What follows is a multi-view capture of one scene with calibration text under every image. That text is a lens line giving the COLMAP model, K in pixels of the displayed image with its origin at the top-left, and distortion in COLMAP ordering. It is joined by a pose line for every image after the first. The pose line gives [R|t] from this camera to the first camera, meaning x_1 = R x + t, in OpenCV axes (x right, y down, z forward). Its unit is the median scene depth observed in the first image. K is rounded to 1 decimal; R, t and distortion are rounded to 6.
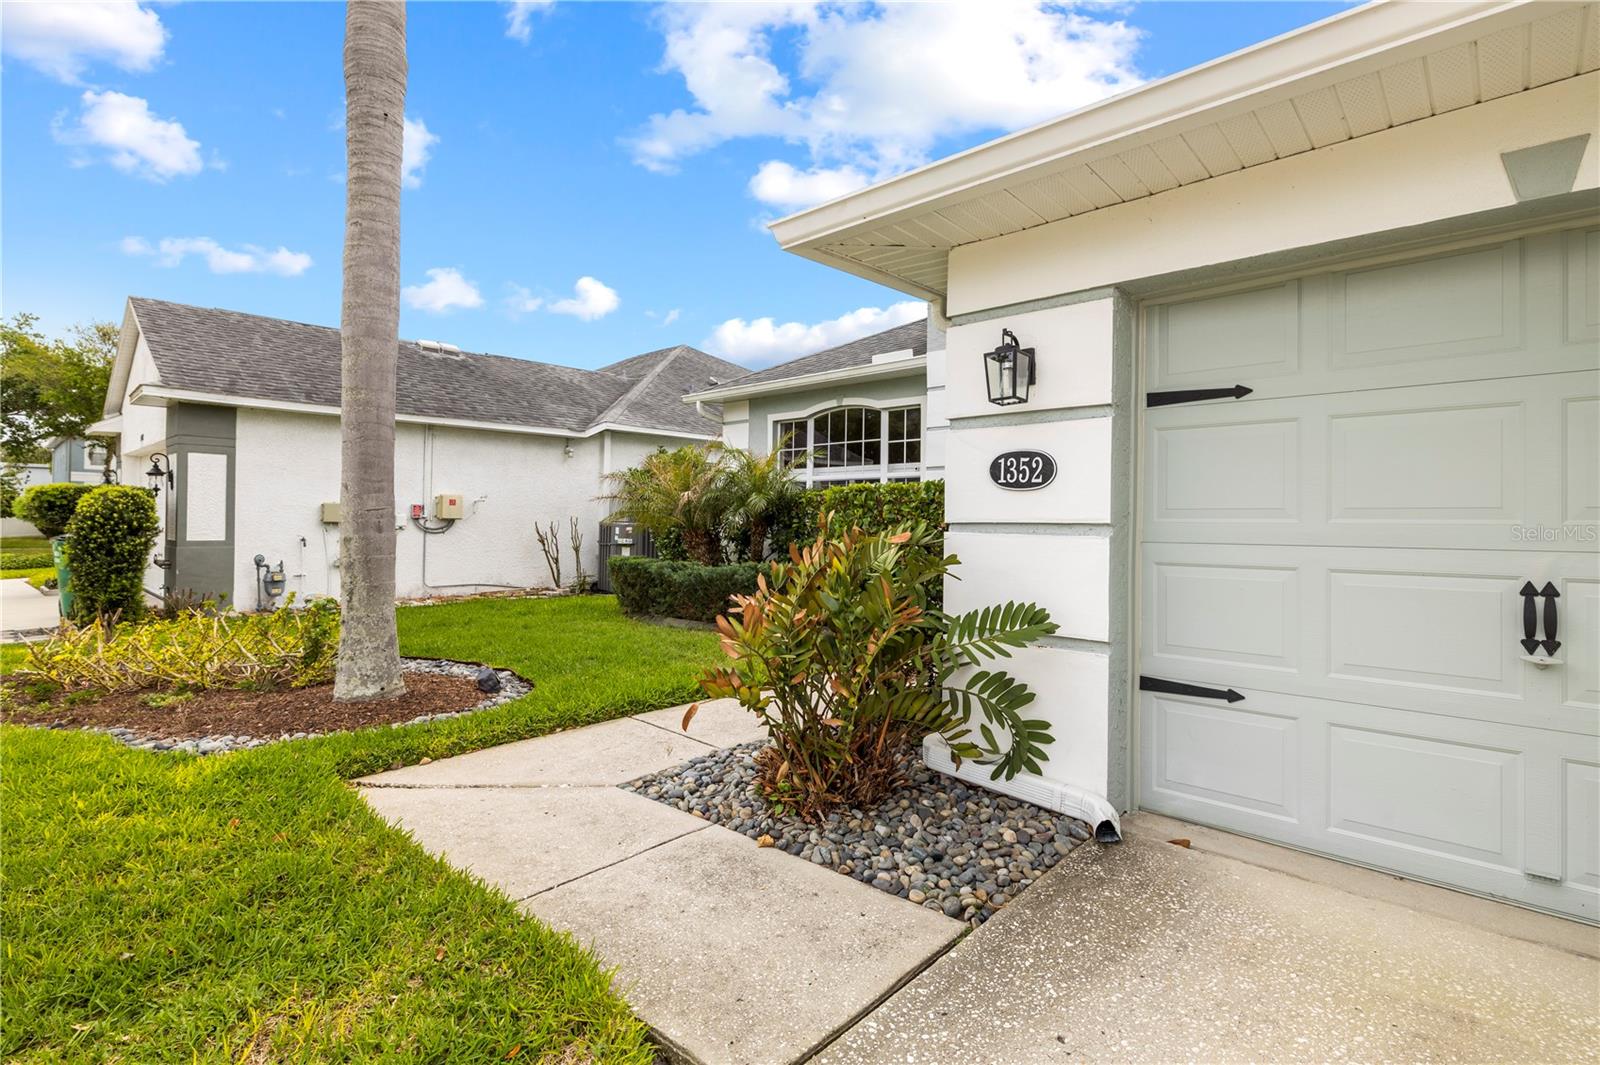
lens RADIAL K [[776.9, 0, 799.6], [0, 776.9, 515.7], [0, 0, 1]] dist [-0.001054, -0.000102]
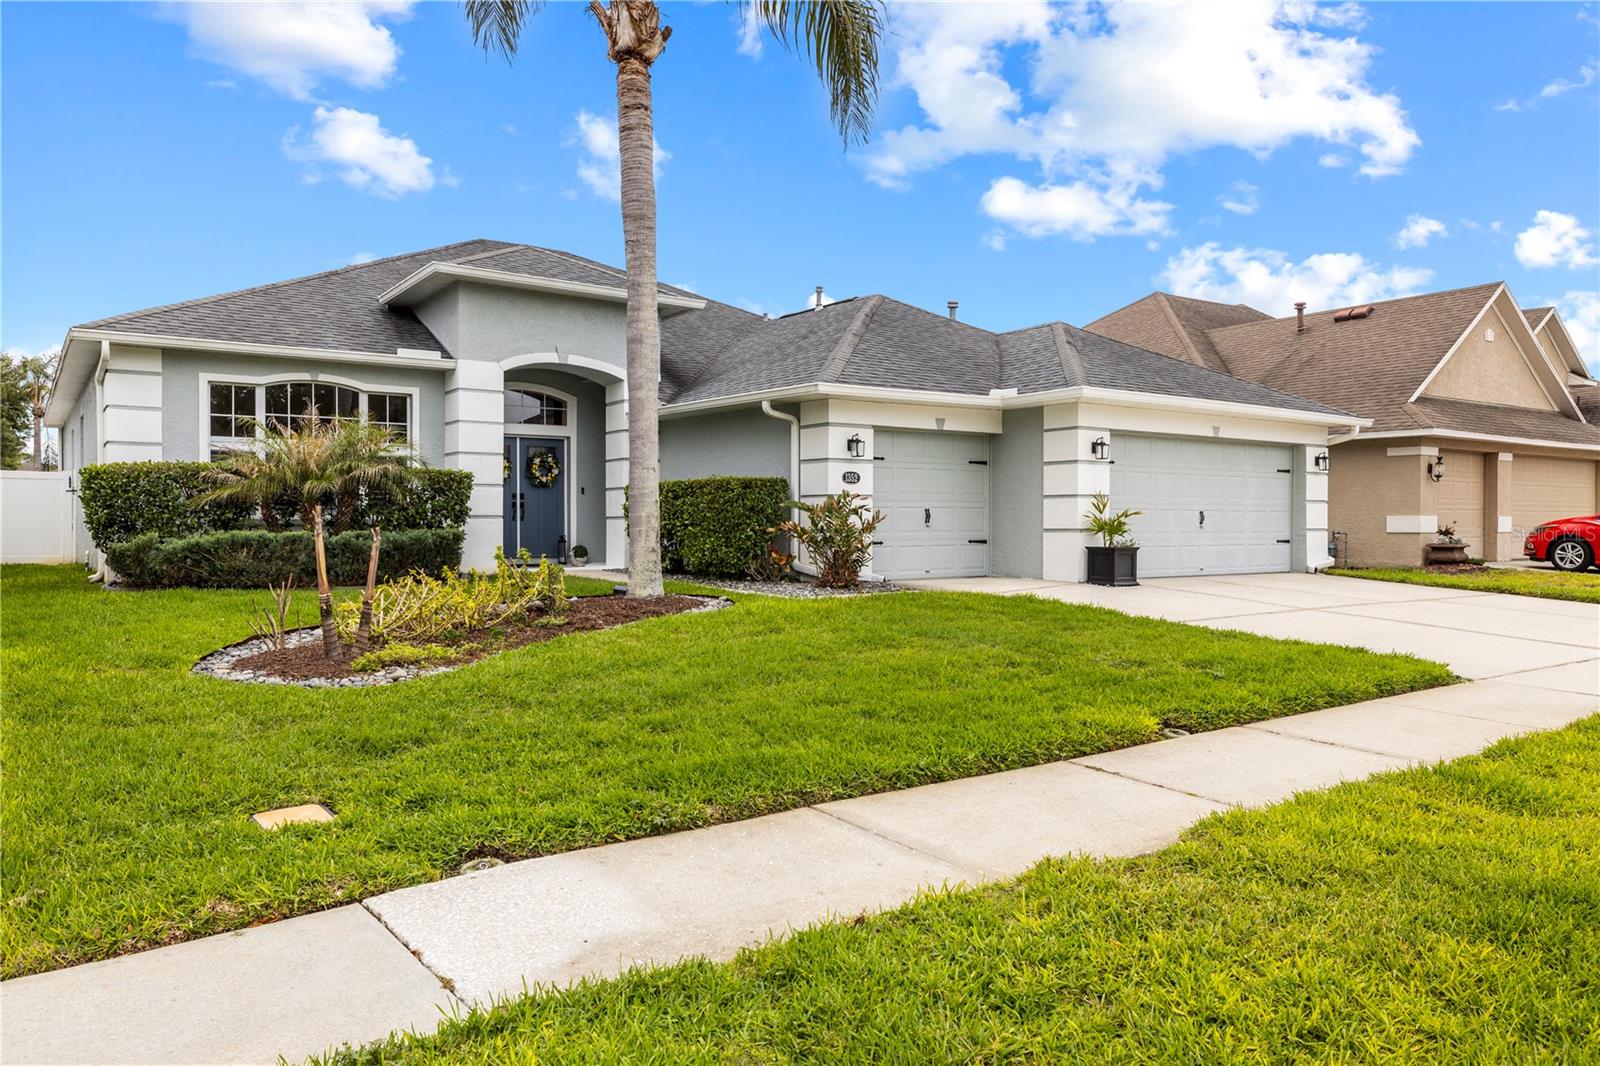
lens RADIAL K [[1127.2, 0, 796.9], [0, 1127.2, 535.6], [0, 0, 1]] dist [0.007552, 0.003815]
pose [[0.197867, -0.023437, 0.979949, -2.953709], [-0.007149, 0.999653, 0.025351, 0.042936], [-0.980203, -0.012022, 0.197631, 0.219909]]
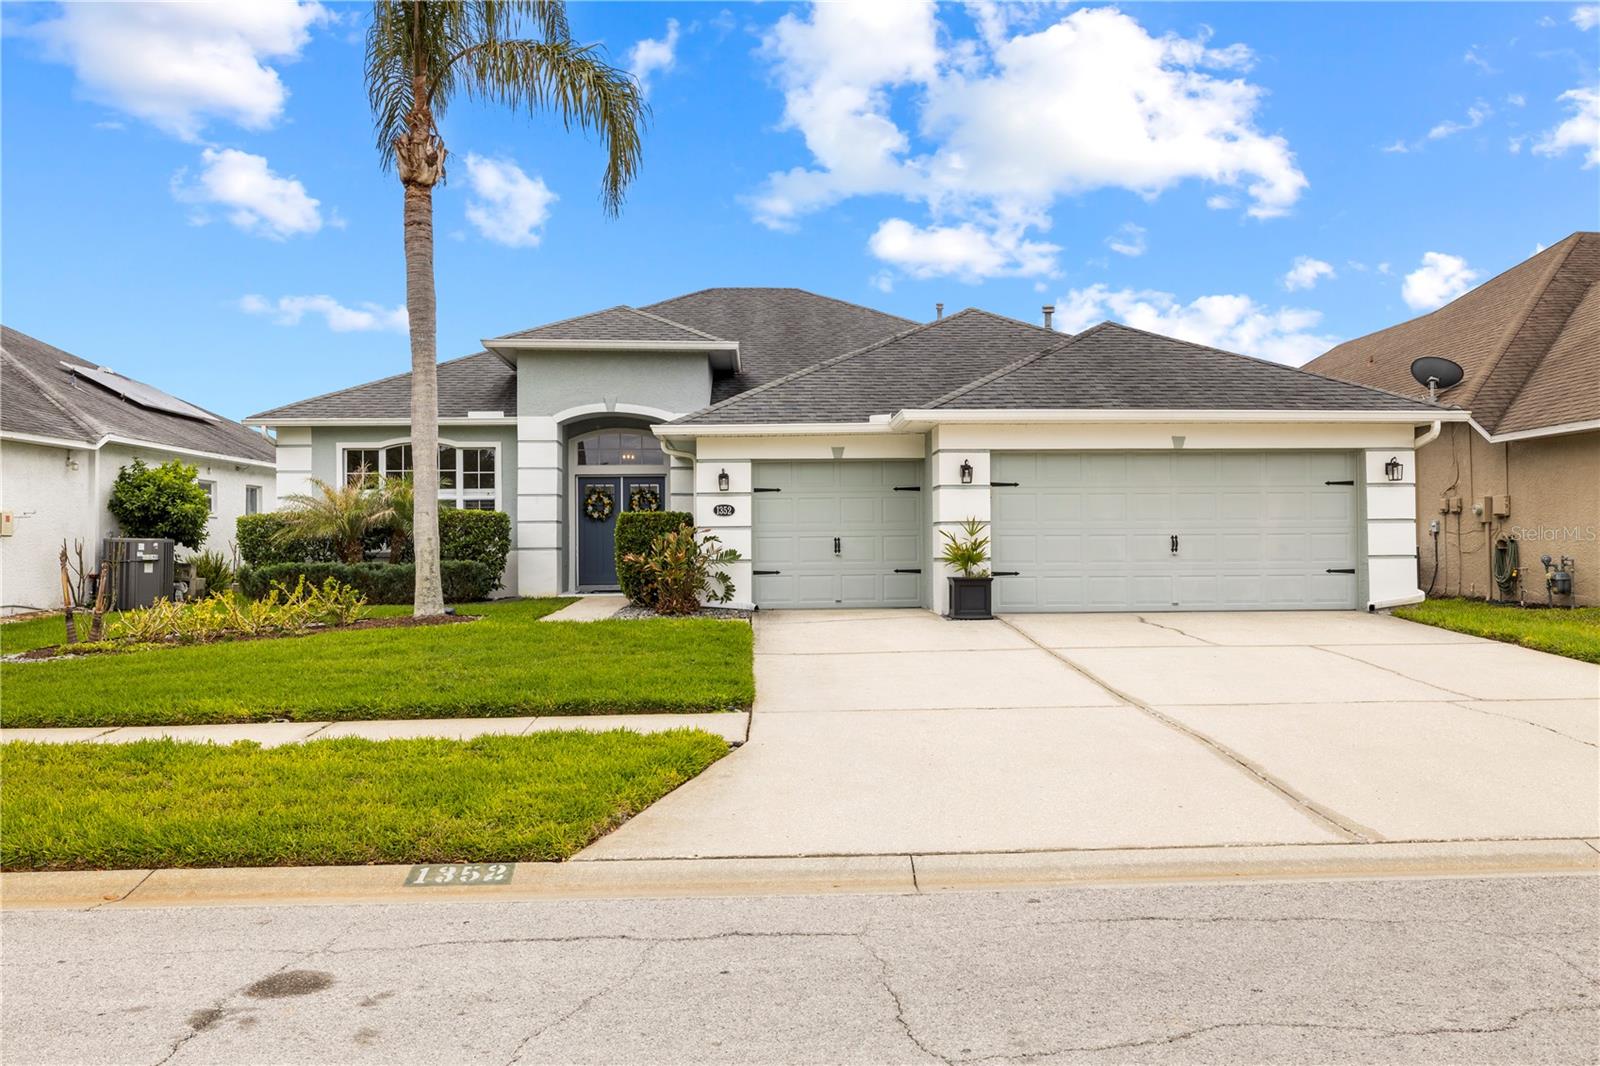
lens RADIAL K [[1263.0, 0, 798.5], [0, 1263.0, 532.6], [0, 0, 1]] dist [0.003568, -0.004461]
pose [[0.697836, -0.011318, 0.716168, -2.324012], [0.011360, 0.999924, 0.004733, 0.009162], [-0.716168, 0.004832, 0.697912, -2.065107]]
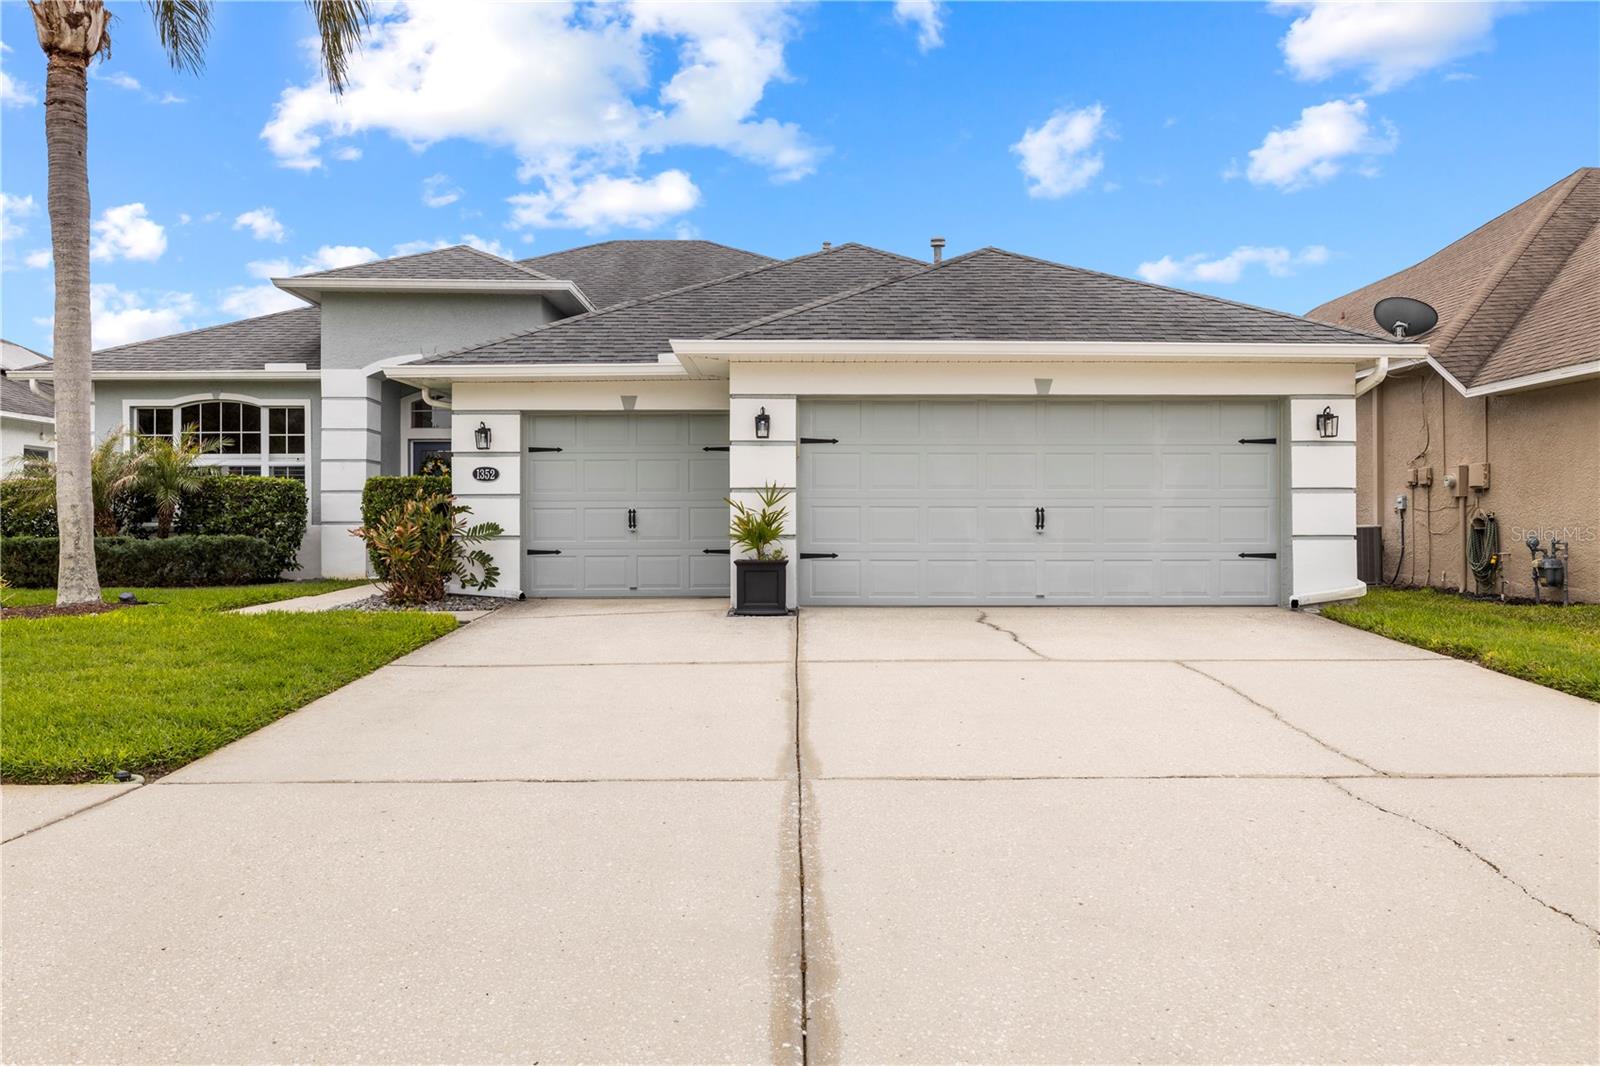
lens RADIAL K [[1184.8, 0, 797.3], [0, 1184.8, 531.4], [0, 0, 1]] dist [-0.003159, 0.004646]
pose [[0.722581, -0.016266, 0.691095, -1.209848], [0.005354, 0.999825, 0.017936, 0.048249], [-0.691266, -0.009260, 0.722541, -1.841191]]
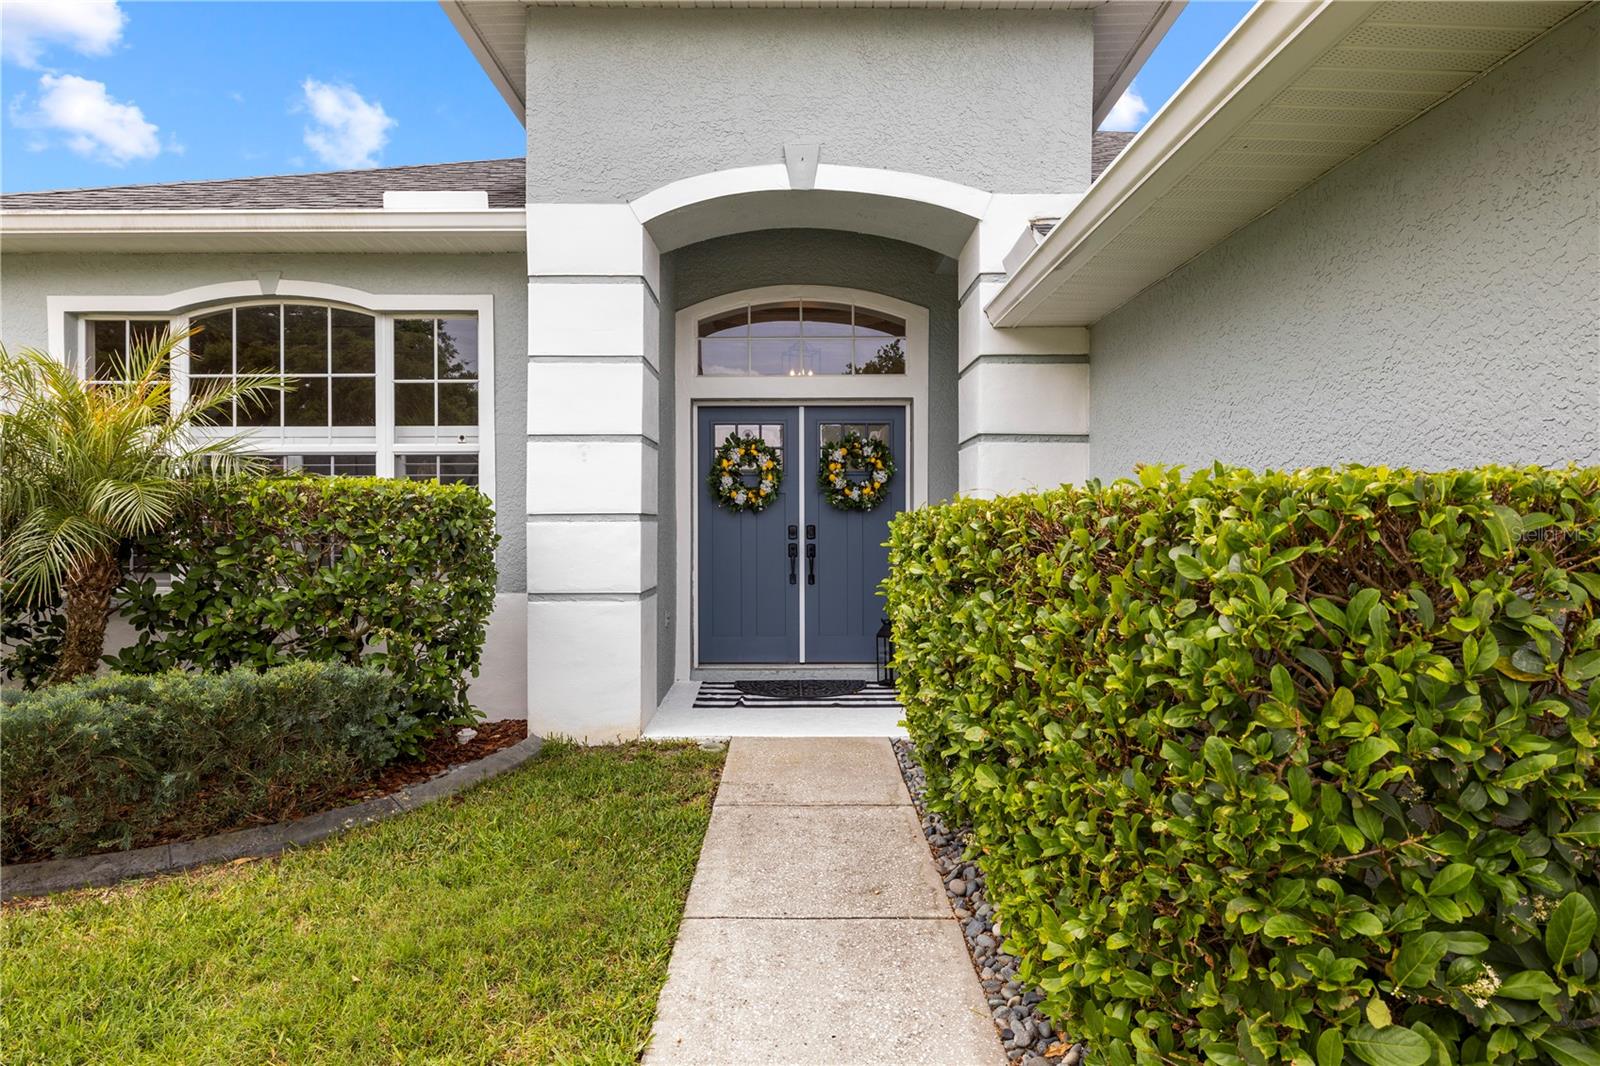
lens RADIAL K [[923.1, 0, 793.8], [0, 923.1, 526.3], [0, 0, 1]] dist [0.007714, -0.000442]
pose [[0.730489, -0.017998, 0.682687, -0.233592], [0.004251, 0.999753, 0.021809, -0.031871], [-0.682911, -0.013029, 0.730386, 0.884527]]
